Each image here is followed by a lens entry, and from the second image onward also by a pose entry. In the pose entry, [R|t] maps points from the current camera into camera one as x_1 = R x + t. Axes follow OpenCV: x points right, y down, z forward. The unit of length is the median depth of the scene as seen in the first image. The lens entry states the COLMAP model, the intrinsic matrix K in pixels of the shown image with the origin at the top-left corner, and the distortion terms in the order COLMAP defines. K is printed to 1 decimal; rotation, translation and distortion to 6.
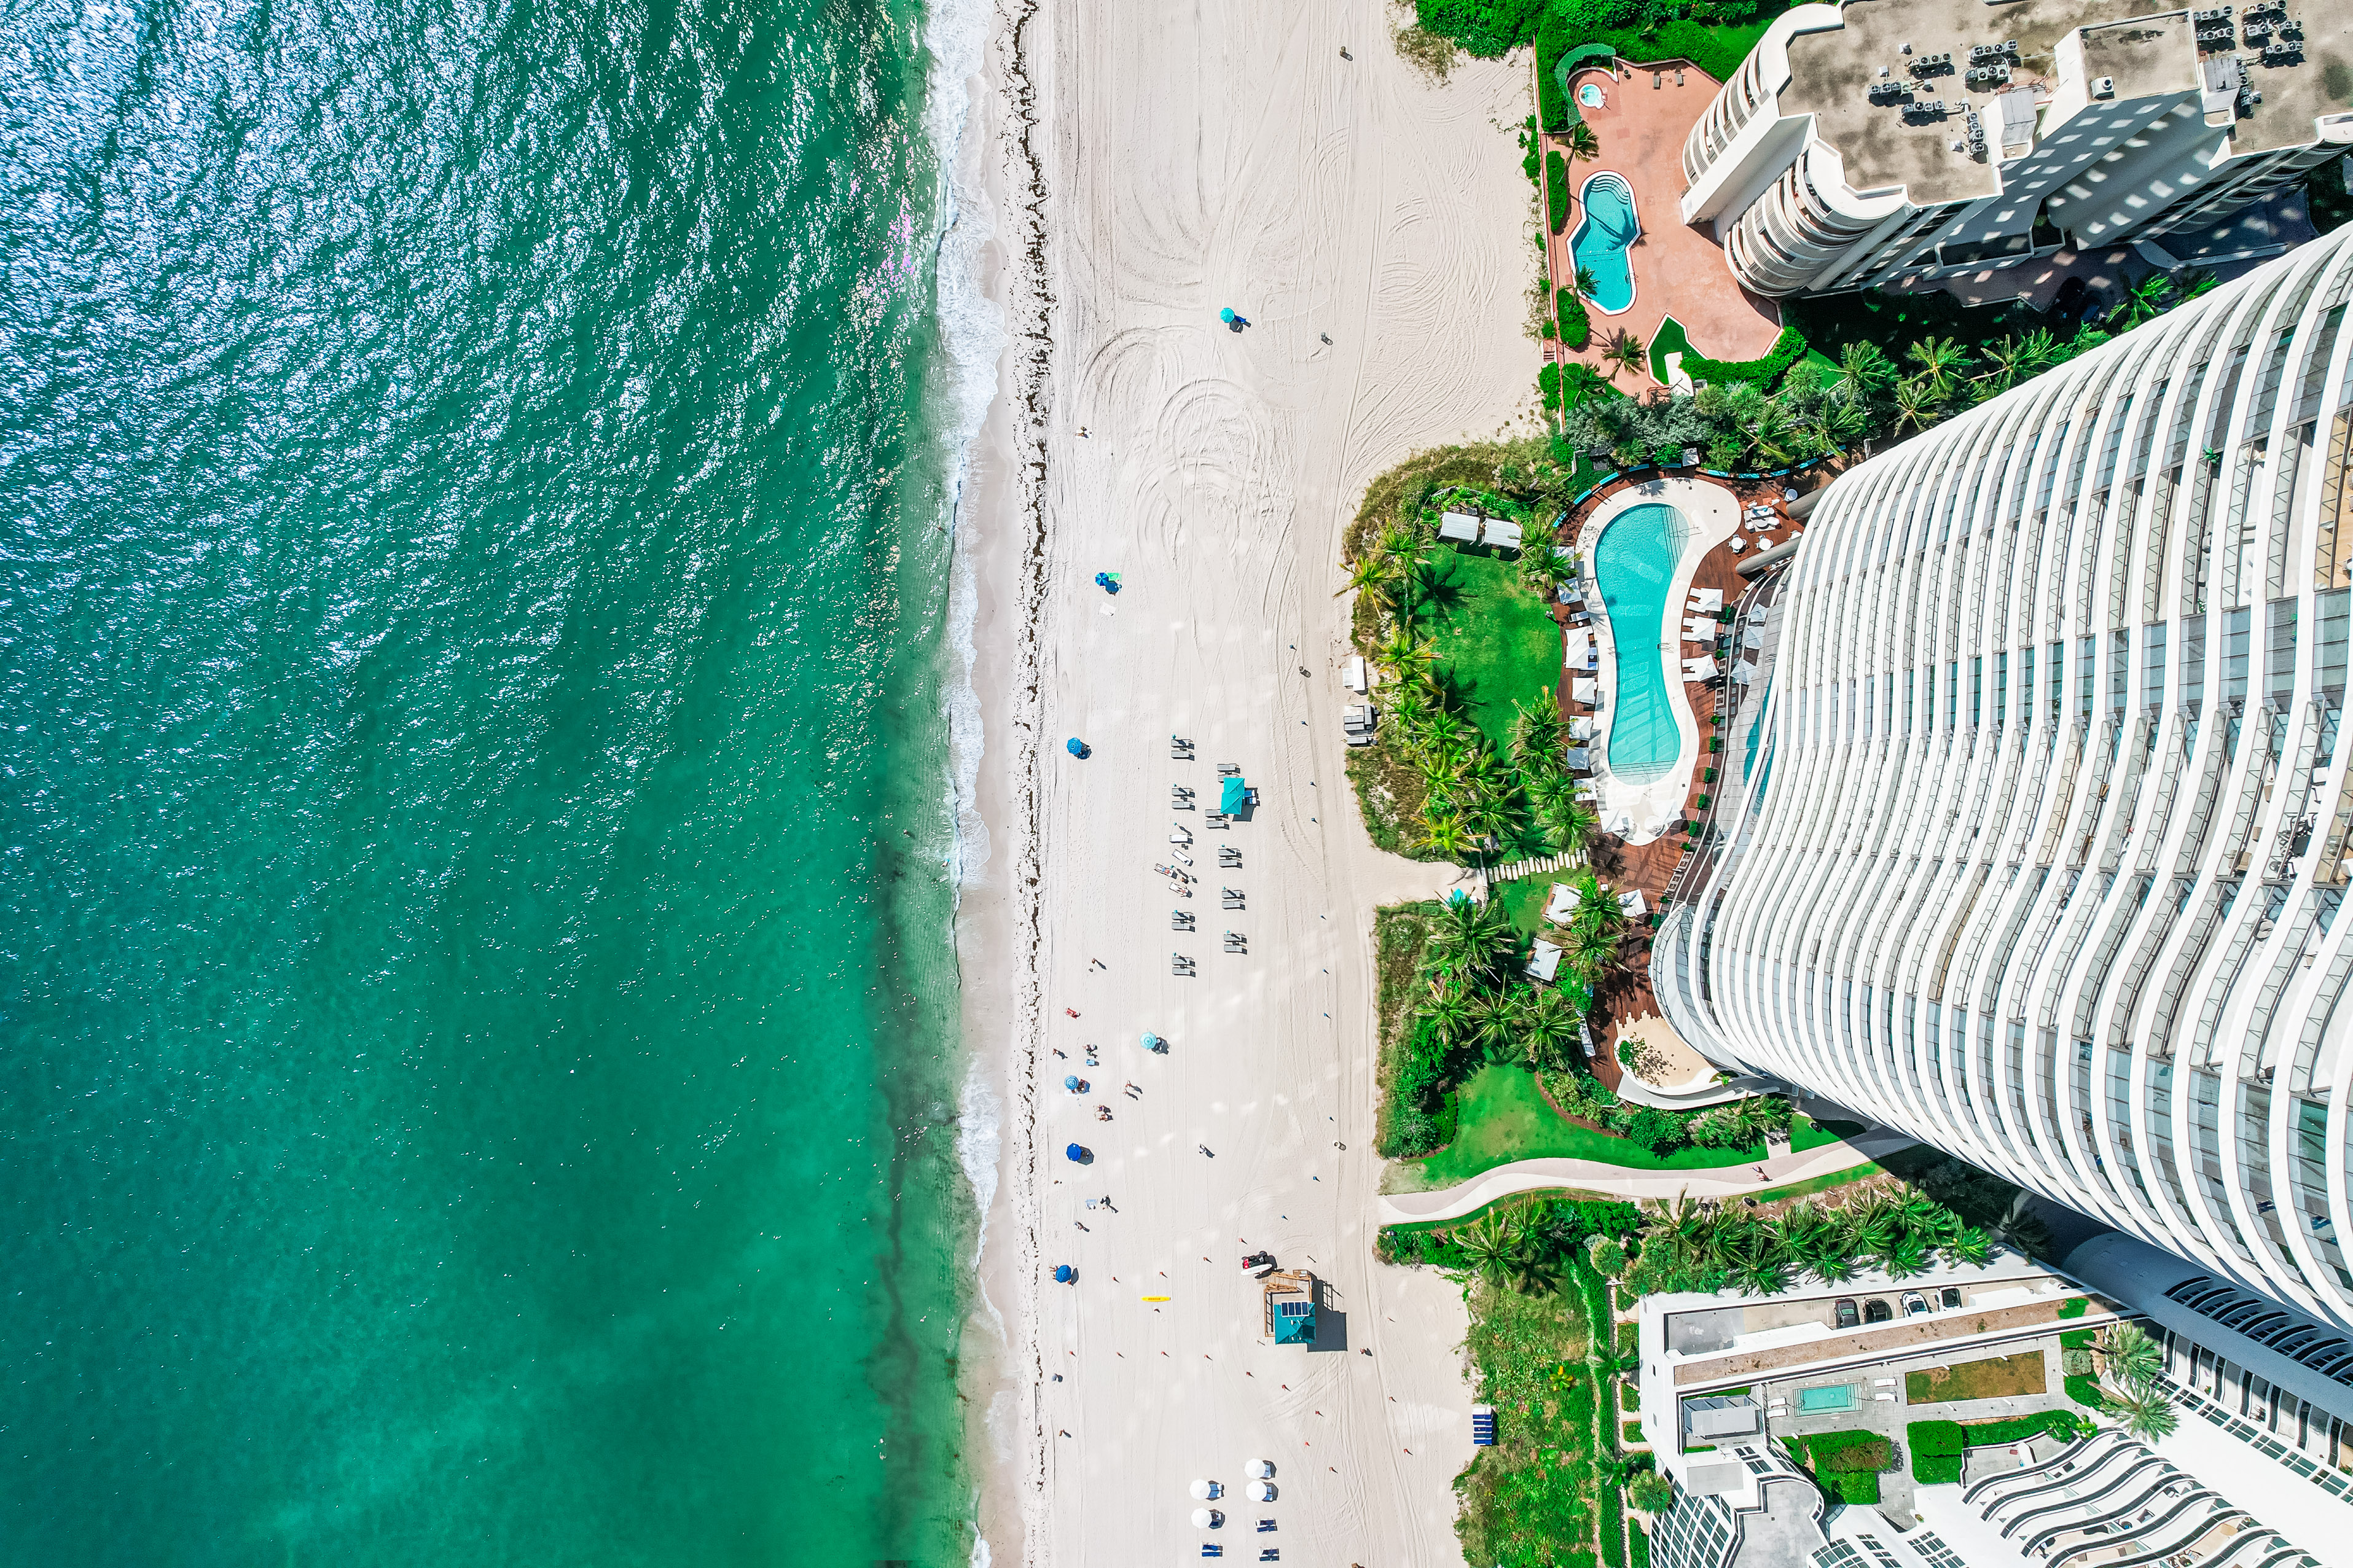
lens RADIAL K [[1504.6, 0, 1183.8], [0, 1504.6, 797.7], [0, 0, 1]] dist [-0.069716, 0.061596]
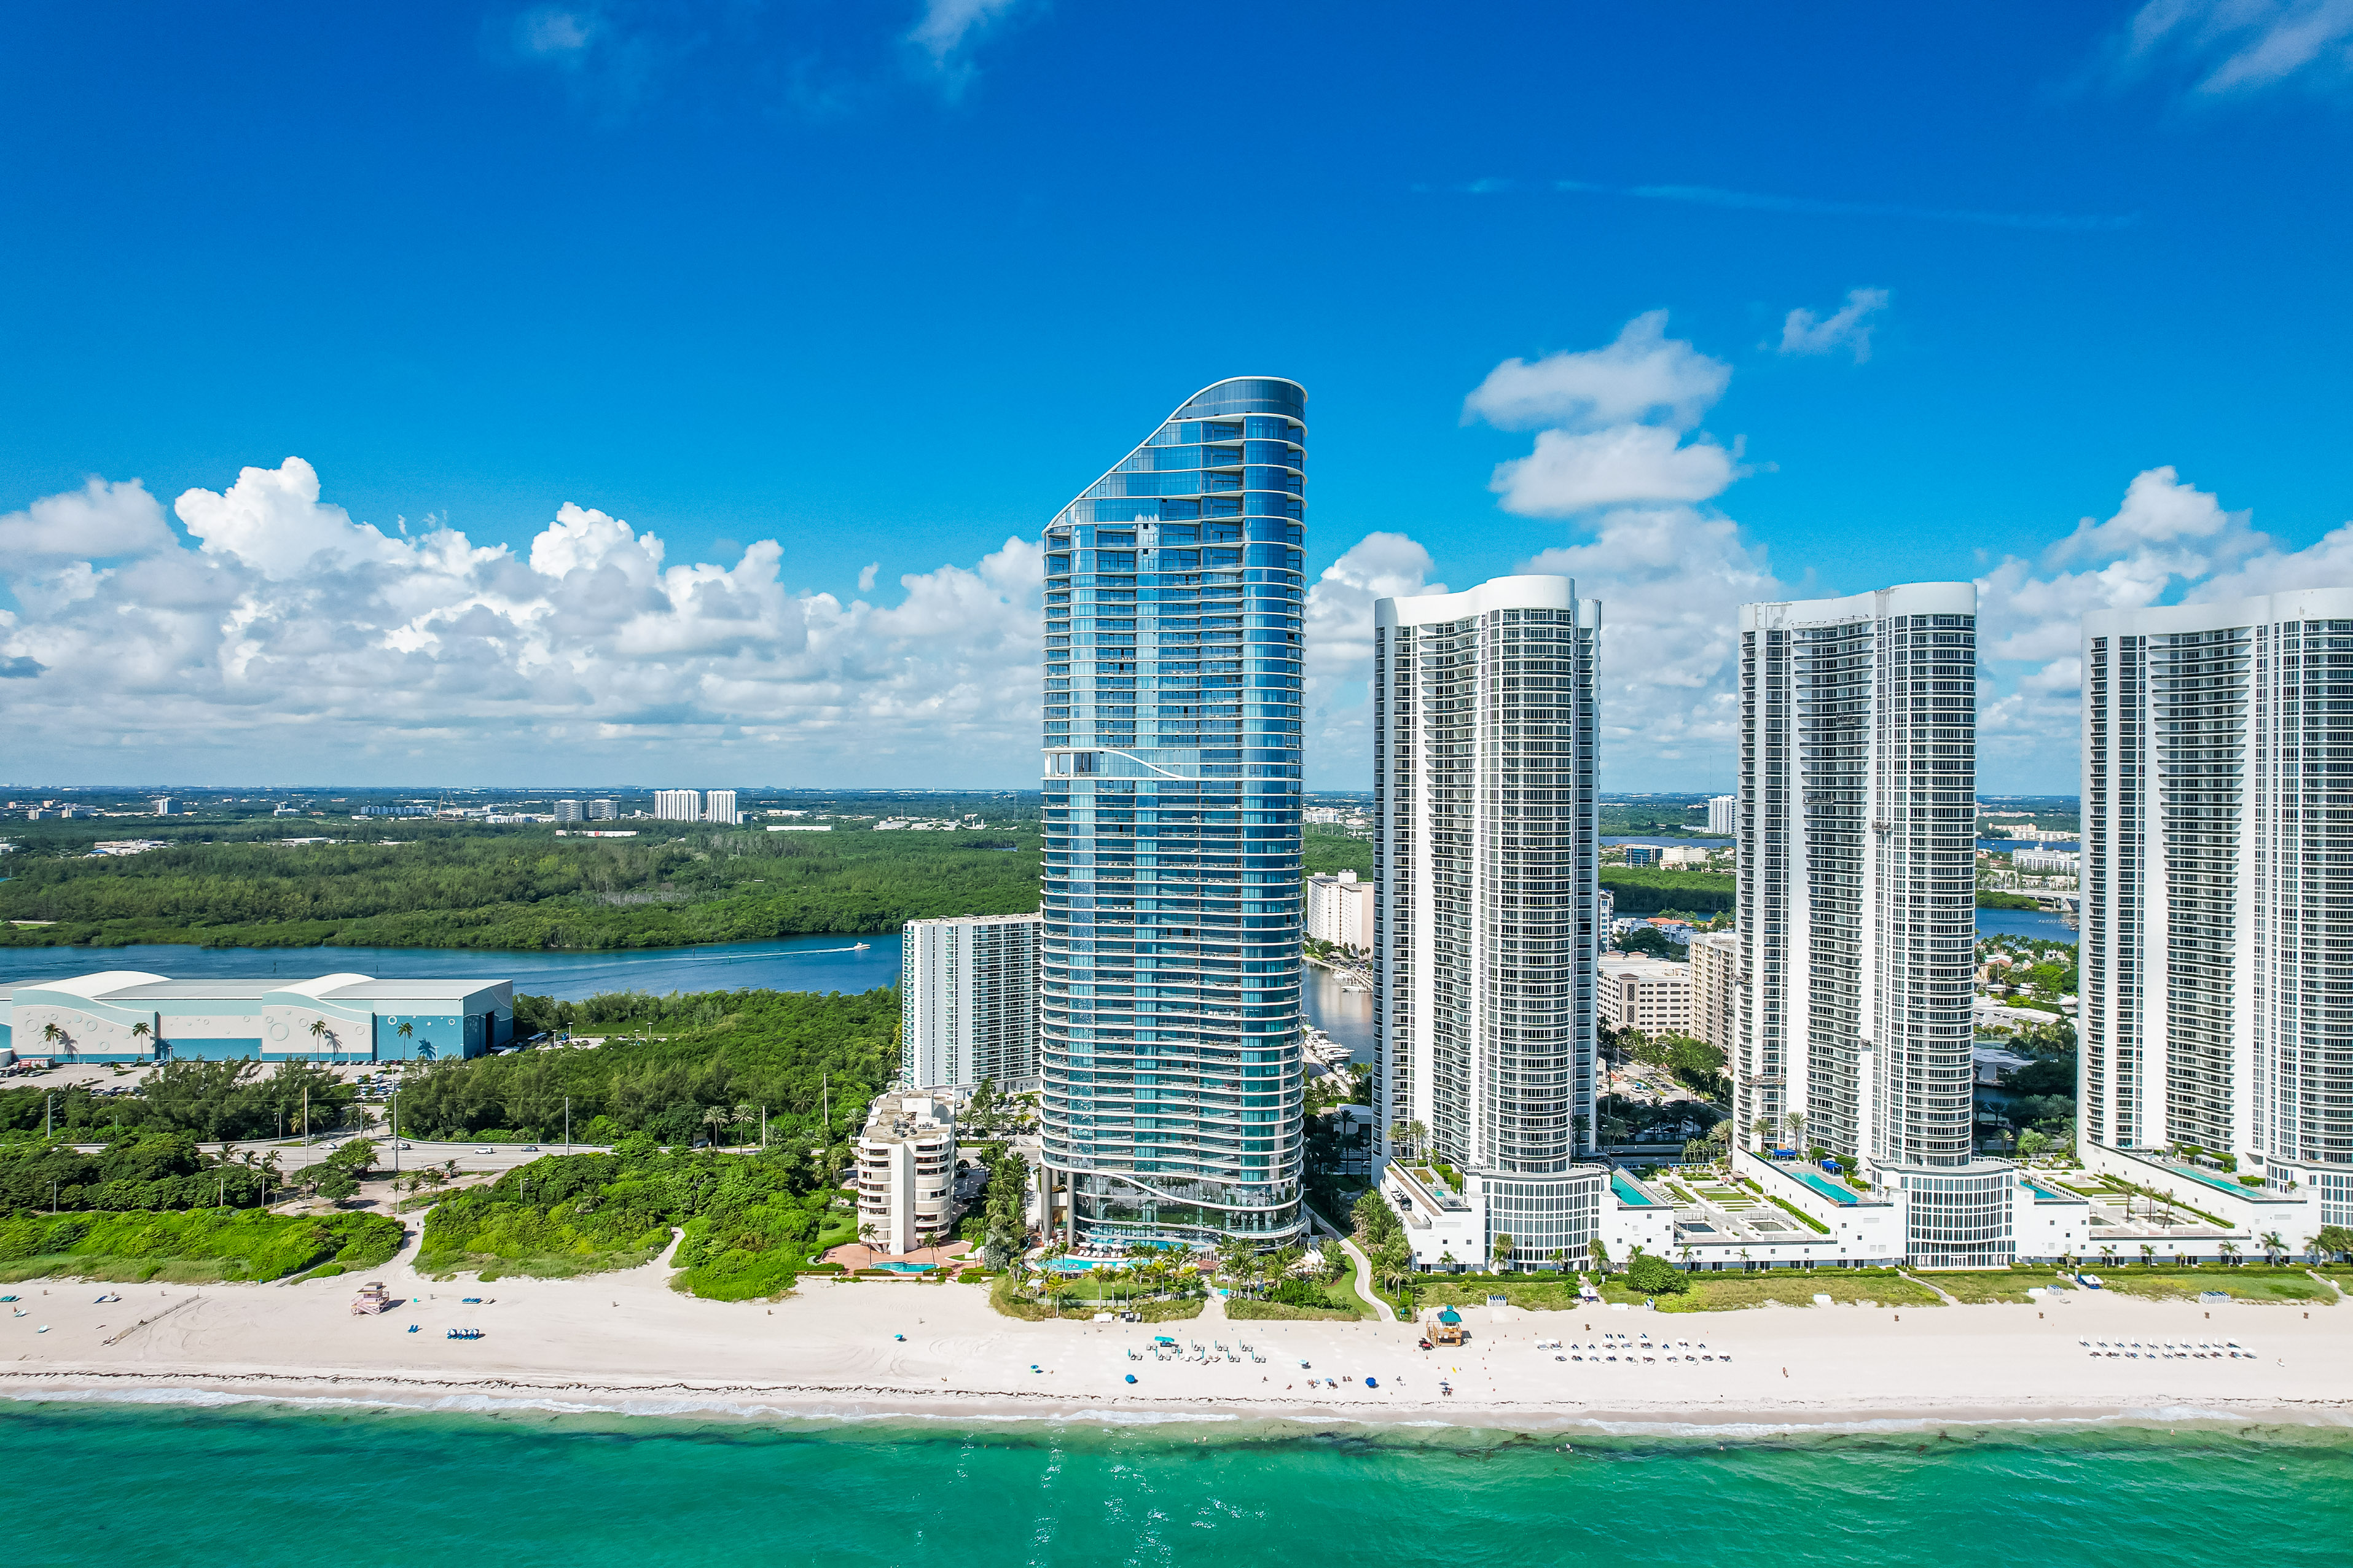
lens RADIAL K [[1509.2, 0, 1176.5], [0, 1509.2, 784.0], [0, 0, 1]] dist [-0.066041, 0.059730]
pose [[0.038267, -0.007657, 0.999238, -1.759438], [0.999118, 0.017587, -0.038128, 0.068238], [-0.017282, 0.999816, 0.008323, 0.316578]]
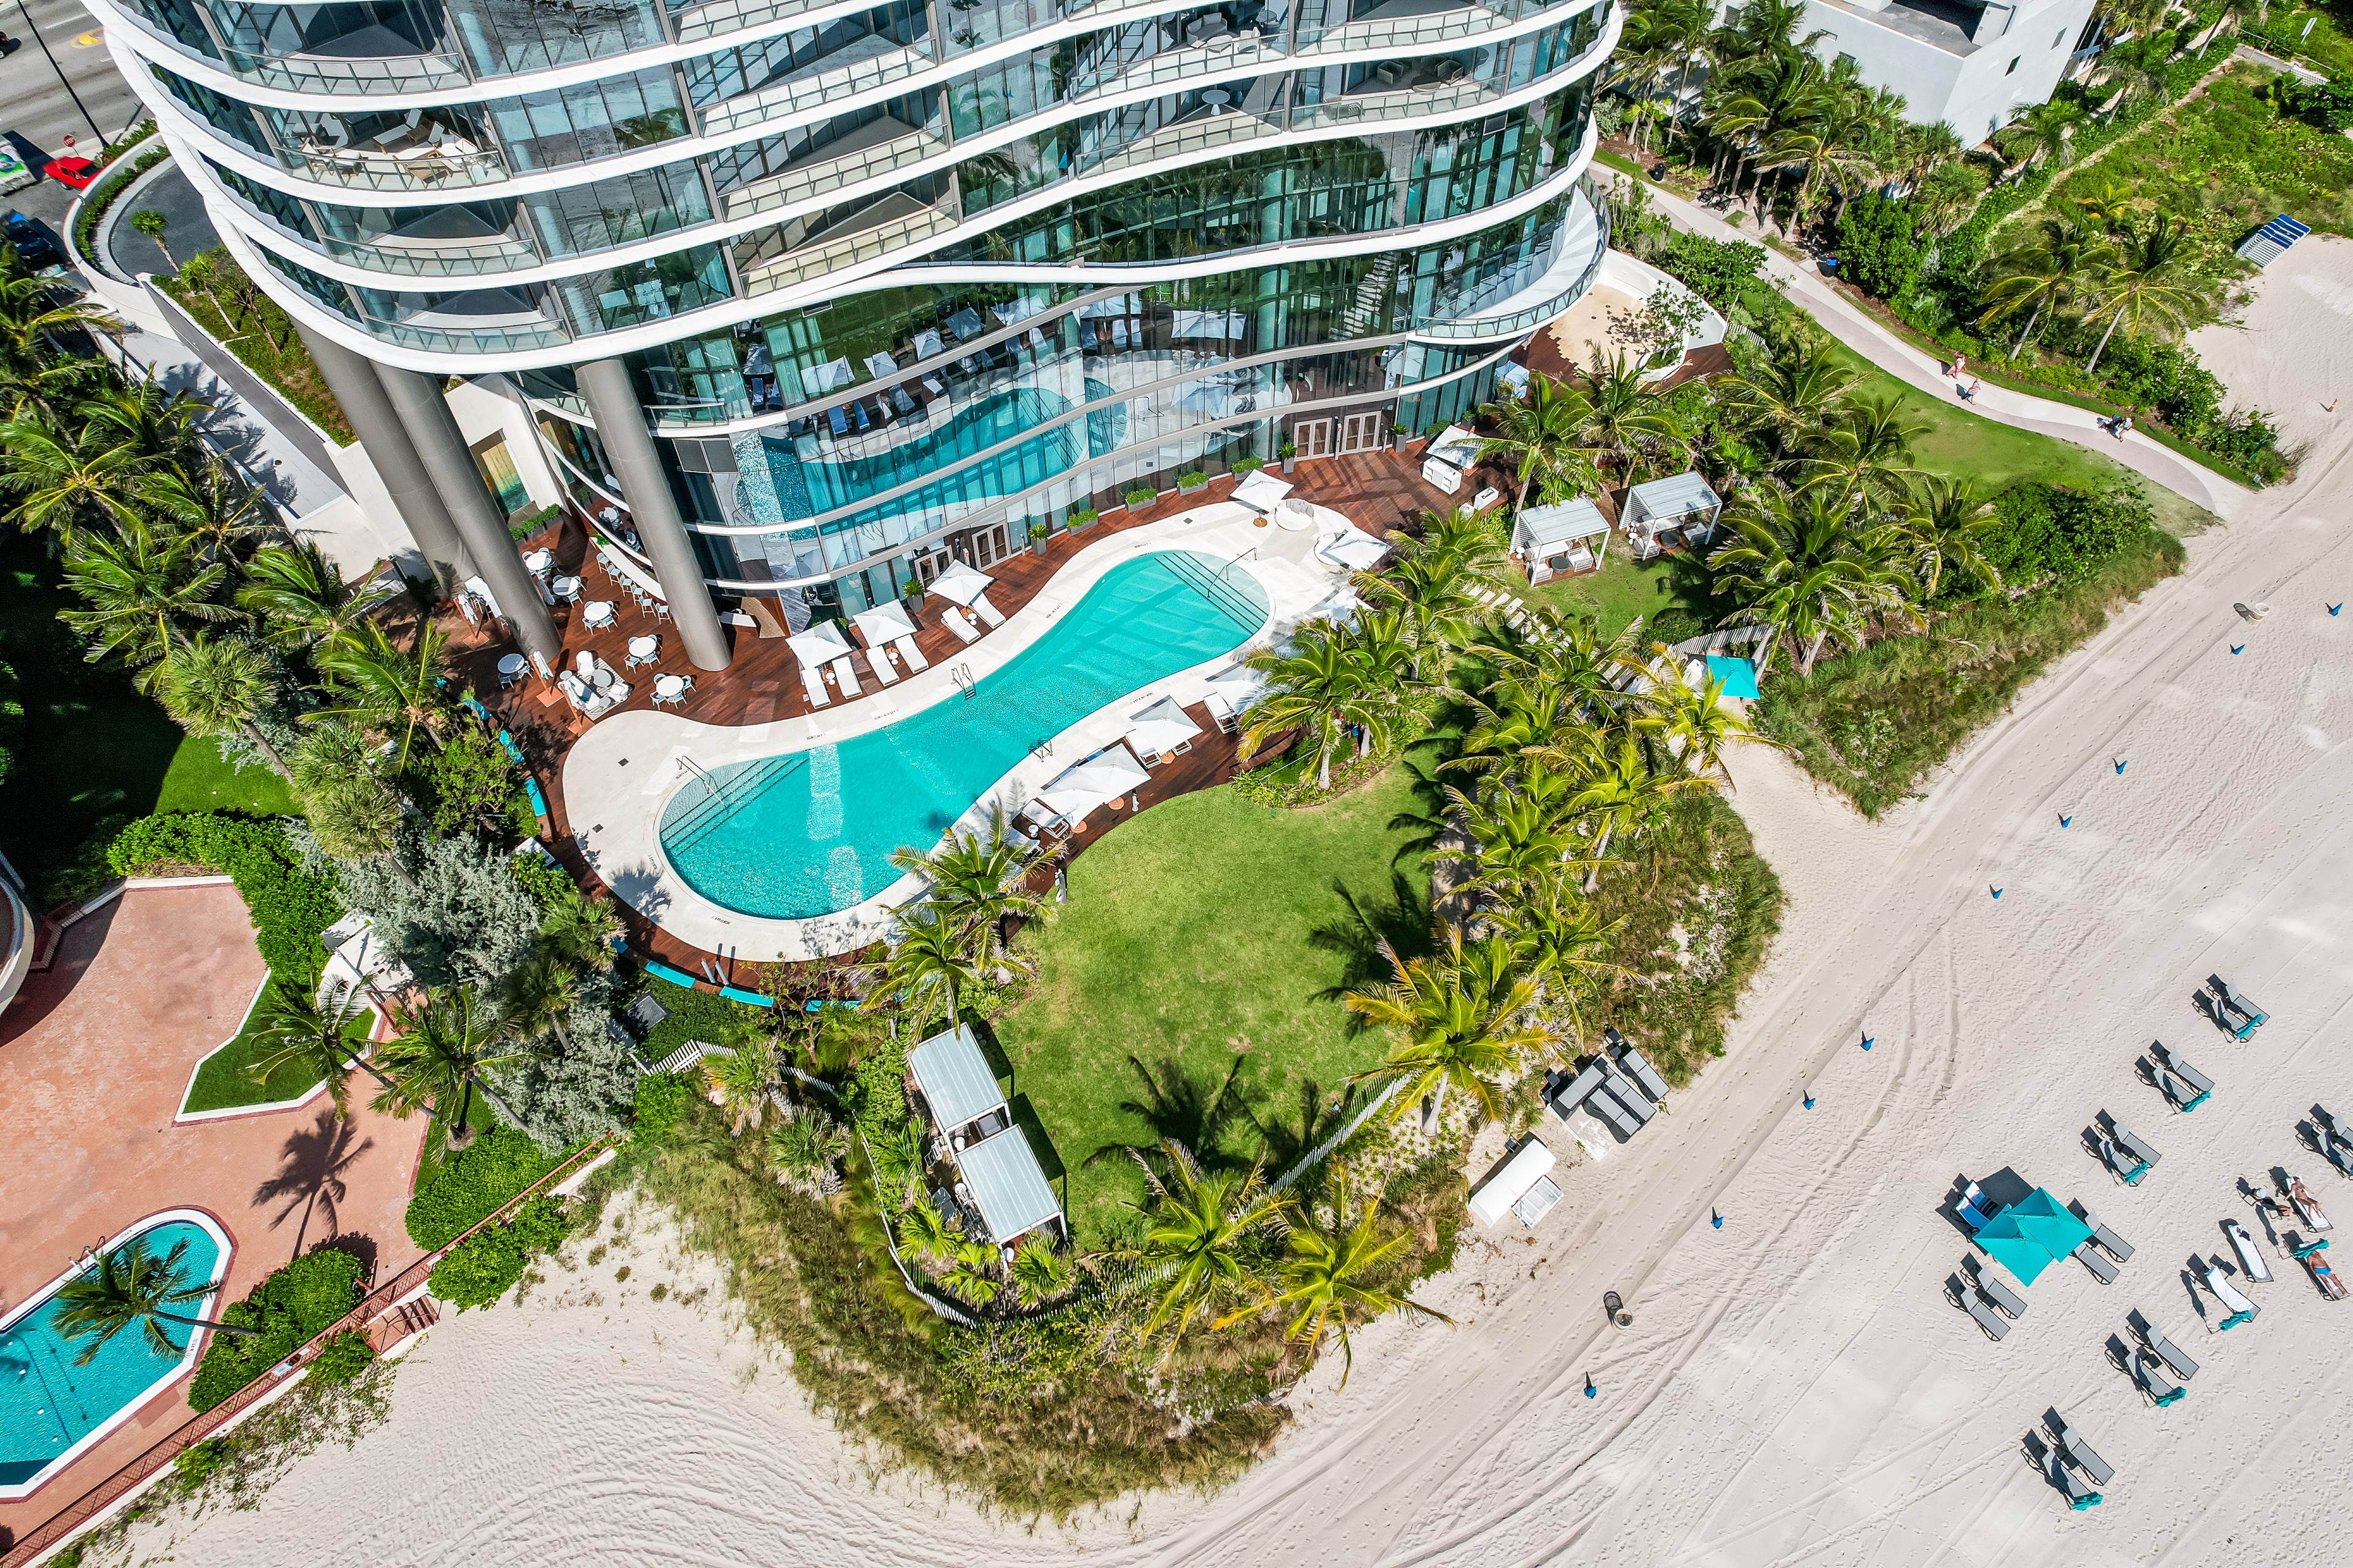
lens RADIAL K [[1509.2, 0, 1176.5], [0, 1509.2, 784.0], [0, 0, 1]] dist [-0.066041, 0.059730]
pose [[-0.615746, -0.628997, 0.474573, 0.057137], [0.787943, -0.490440, 0.372309, -0.229790], [-0.001432, 0.603184, 0.797600, 0.668260]]
